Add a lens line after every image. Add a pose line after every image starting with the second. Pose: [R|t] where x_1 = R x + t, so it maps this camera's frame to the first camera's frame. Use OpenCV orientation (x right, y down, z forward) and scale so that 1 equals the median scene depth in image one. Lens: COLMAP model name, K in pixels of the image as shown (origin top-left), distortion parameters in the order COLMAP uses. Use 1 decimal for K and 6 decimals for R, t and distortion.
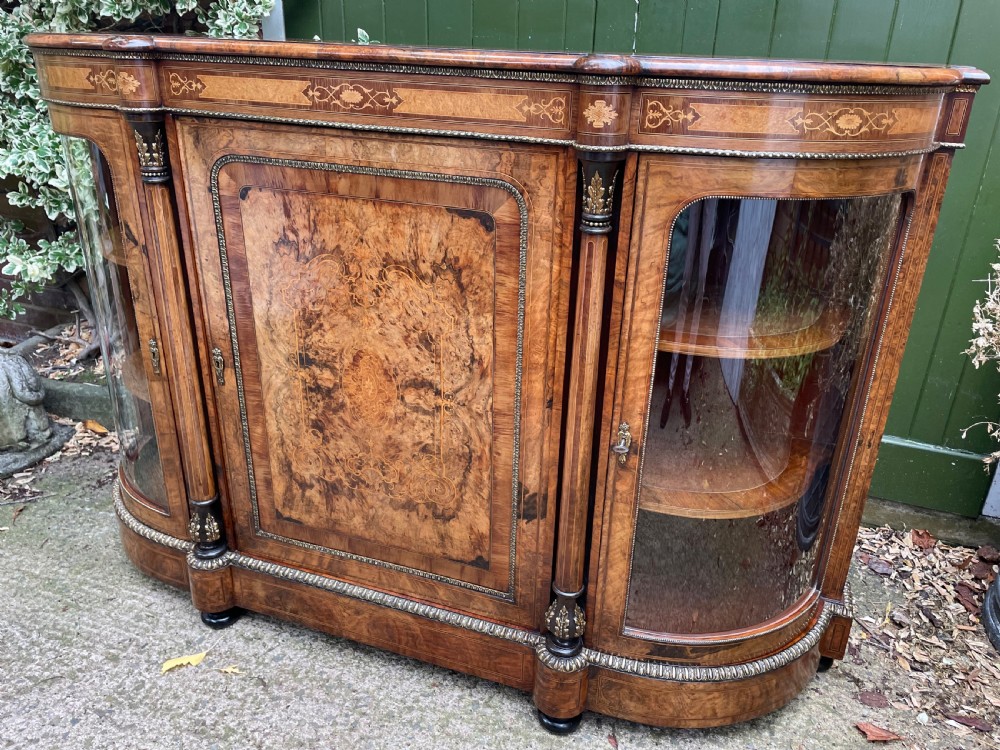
lens RADIAL K [[758.3, 0, 509.7], [0, 758.3, 375.0], [0, 0, 1]] dist [0.099124, -0.136324]
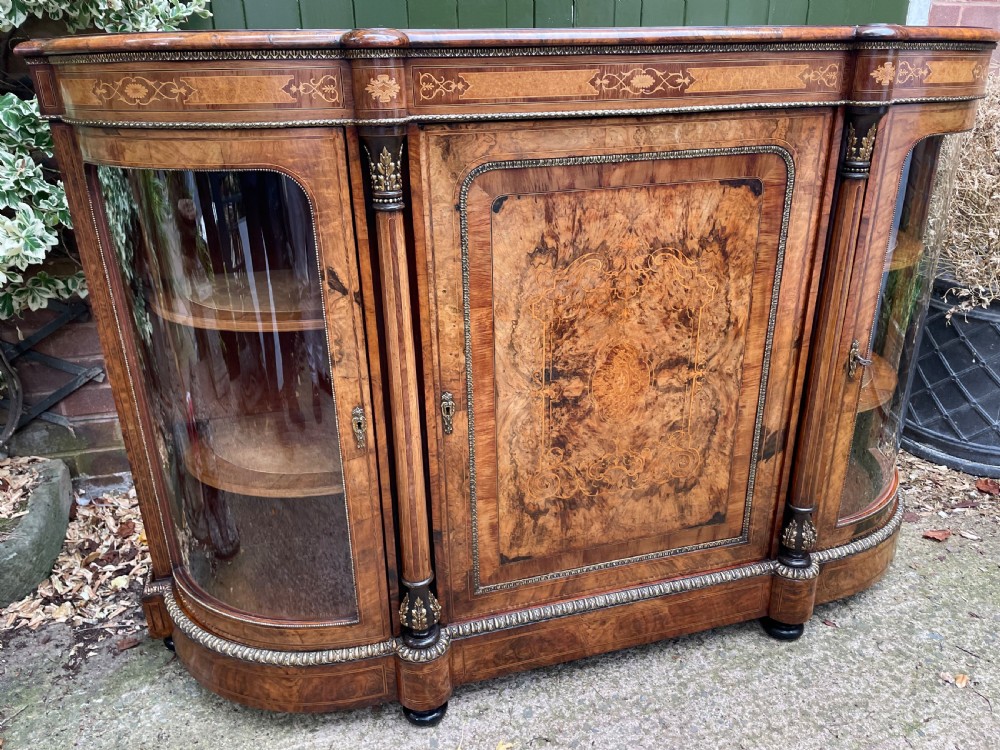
lens RADIAL K [[758.1, 0, 505.3], [0, 758.1, 382.1], [0, 0, 1]] dist [0.095720, -0.129586]
pose [[0.811460, -0.266986, 0.519856, -0.878692], [0.270704, 0.960076, 0.070522, -0.101186], [-0.517930, 0.083501, 0.851338, 0.264385]]
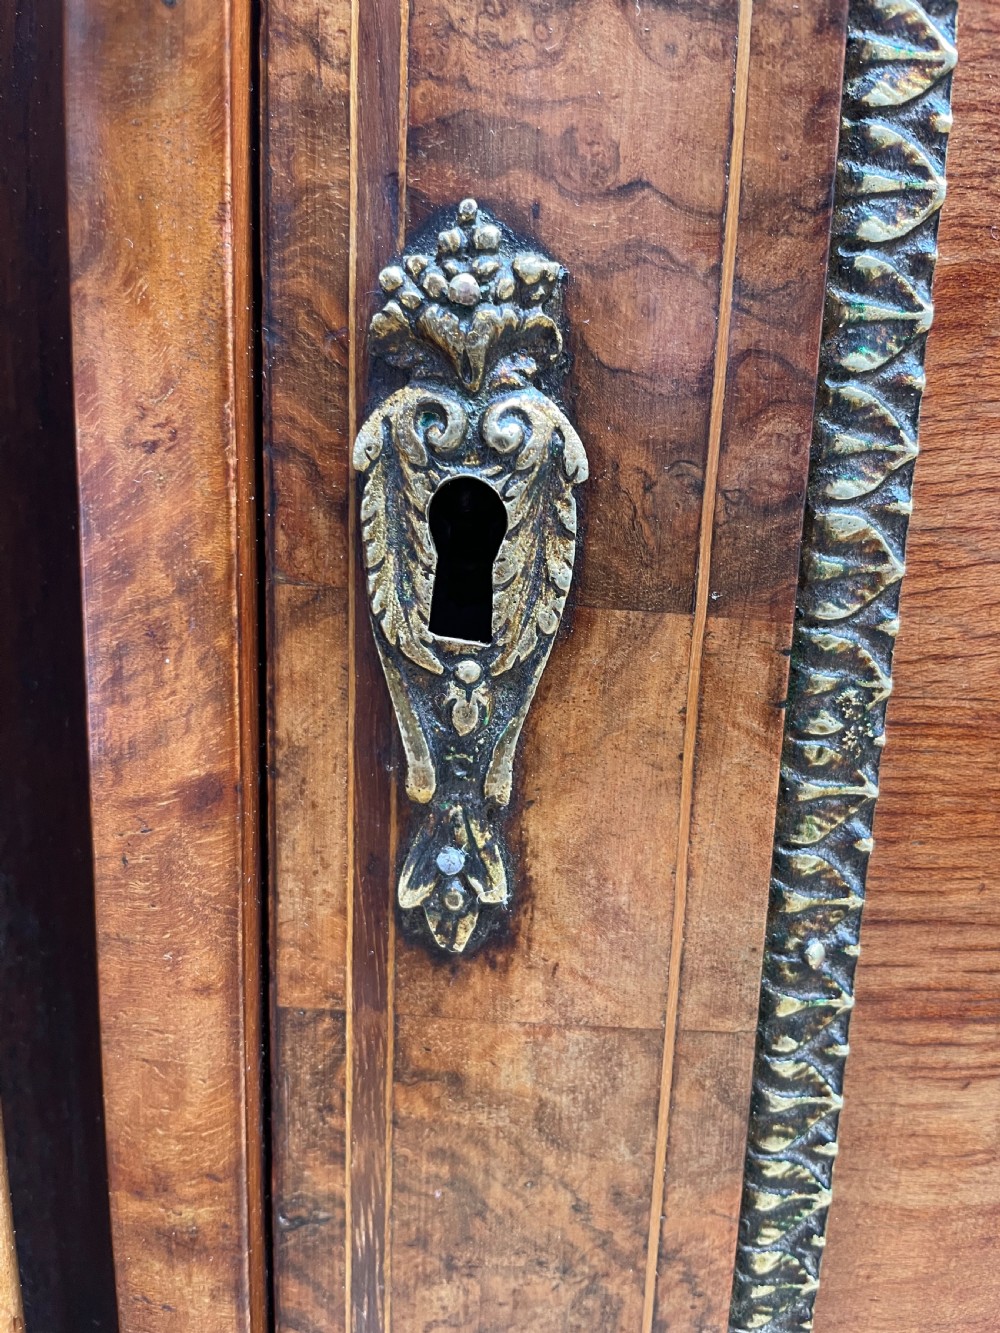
lens RADIAL K [[1010.5, 0, 493.5], [0, 1010.5, 672.3], [0, 0, 1]] dist [0.095720, -0.129586]
pose [[0.950929, -0.061820, 0.303169, -0.458714], [0.120545, 0.976437, -0.178996, 0.007118], [-0.284960, 0.206758, 0.935975, 1.073385]]
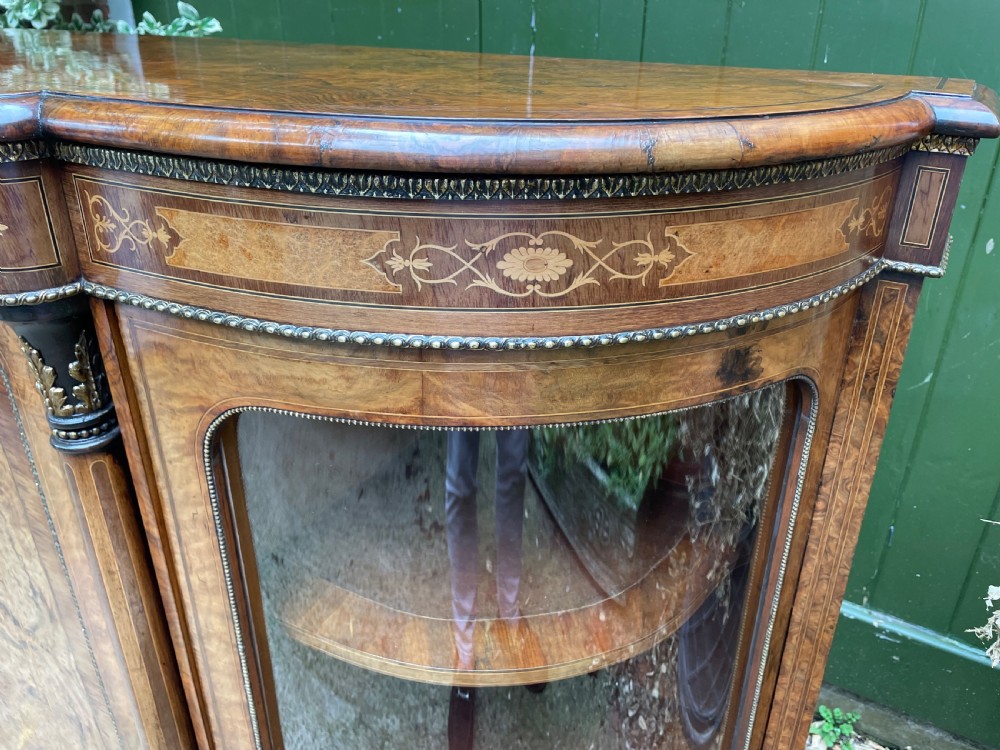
lens RADIAL K [[764.0, 0, 505.7], [0, 764.0, 364.3], [0, 0, 1]] dist [0.092481, -0.133735]
pose [[0.984362, 0.054683, -0.167455, 0.394276], [-0.048756, 0.998037, 0.039307, -0.233421], [0.169276, -0.030528, 0.985096, 0.488866]]
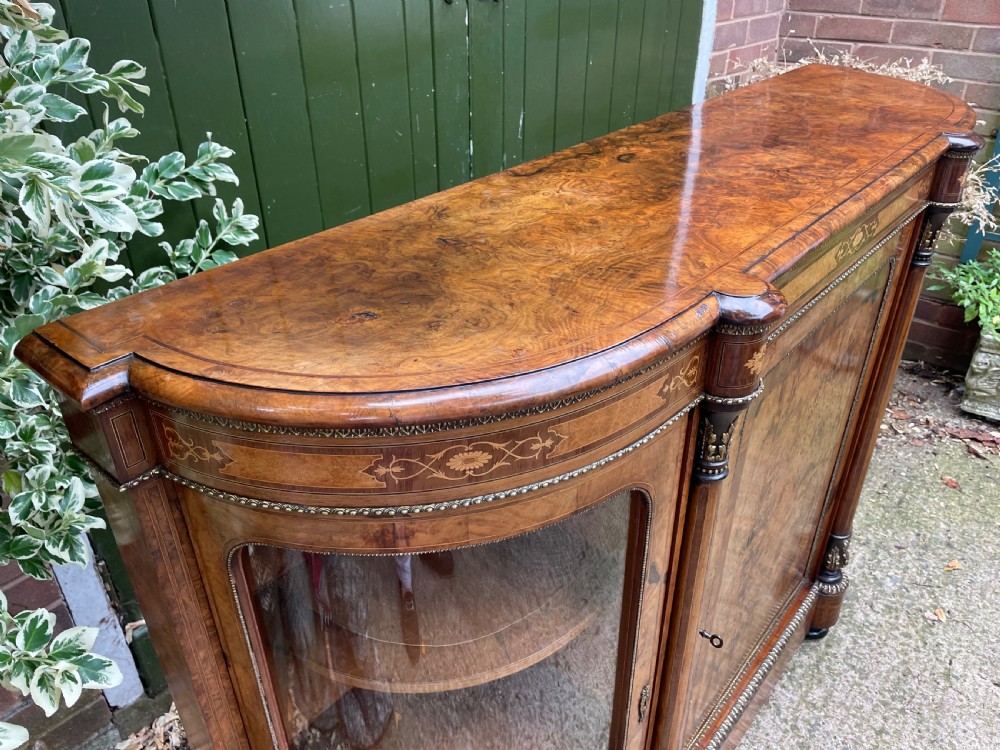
lens RADIAL K [[760.6, 0, 504.4], [0, 760.6, 373.1], [0, 0, 1]] dist [0.095553, -0.132841]
pose [[0.354209, -0.510856, 0.783302, -1.042349], [0.387179, 0.842557, 0.374419, -0.666856], [-0.851251, 0.170655, 0.496234, 0.852406]]
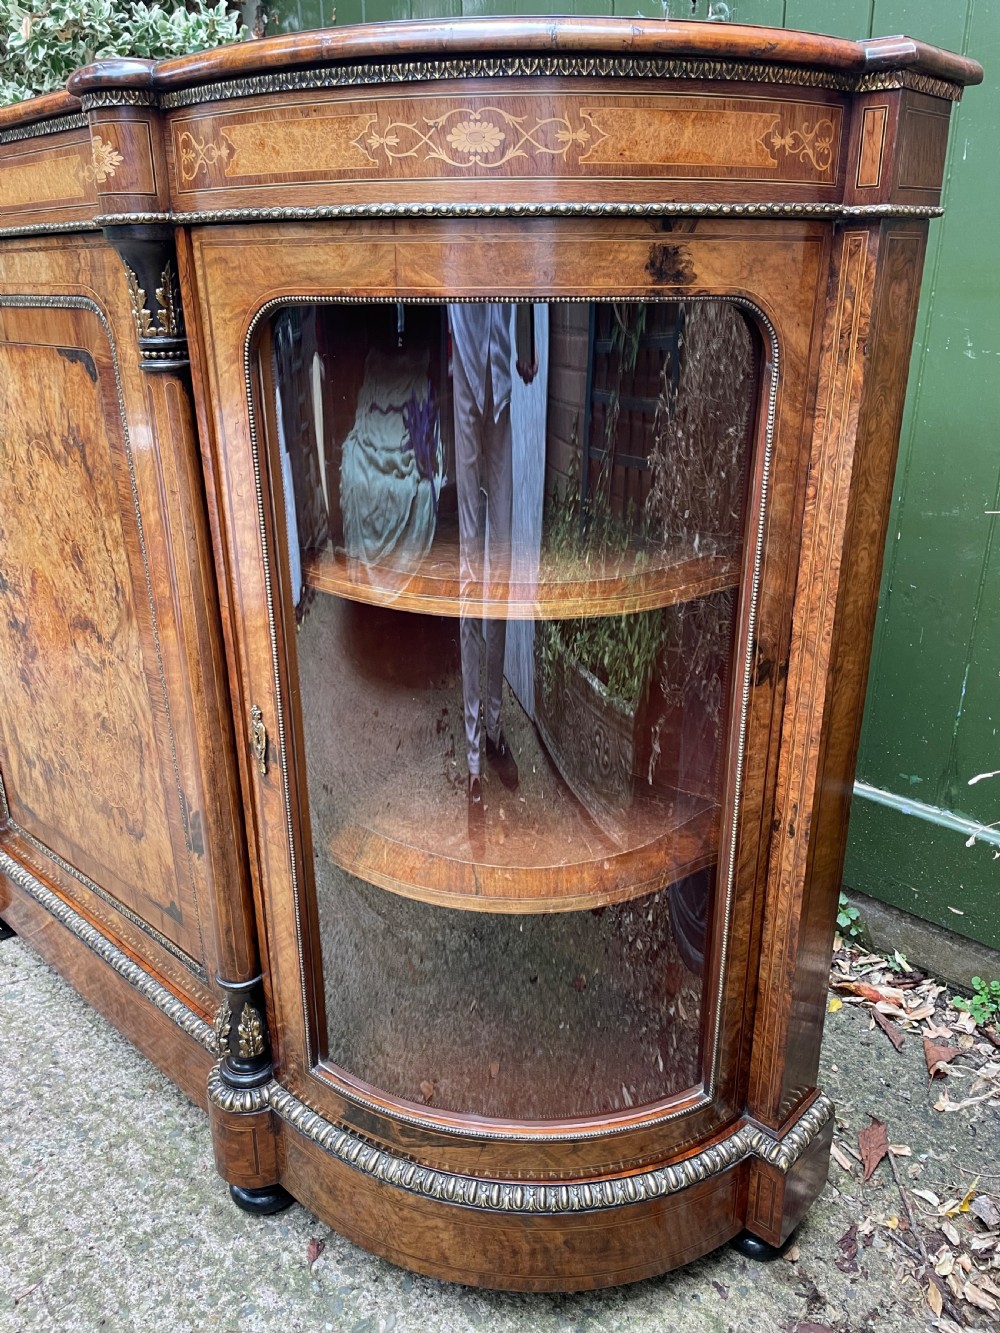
lens RADIAL K [[1010.5, 0, 493.5], [0, 1010.5, 672.3], [0, 0, 1]] dist [0.095720, -0.129586]
pose [[0.912355, 0.109916, -0.394369, 0.605124], [-0.127594, 0.991648, -0.018796, 0.026656], [0.389009, 0.067468, 0.918760, 0.323729]]
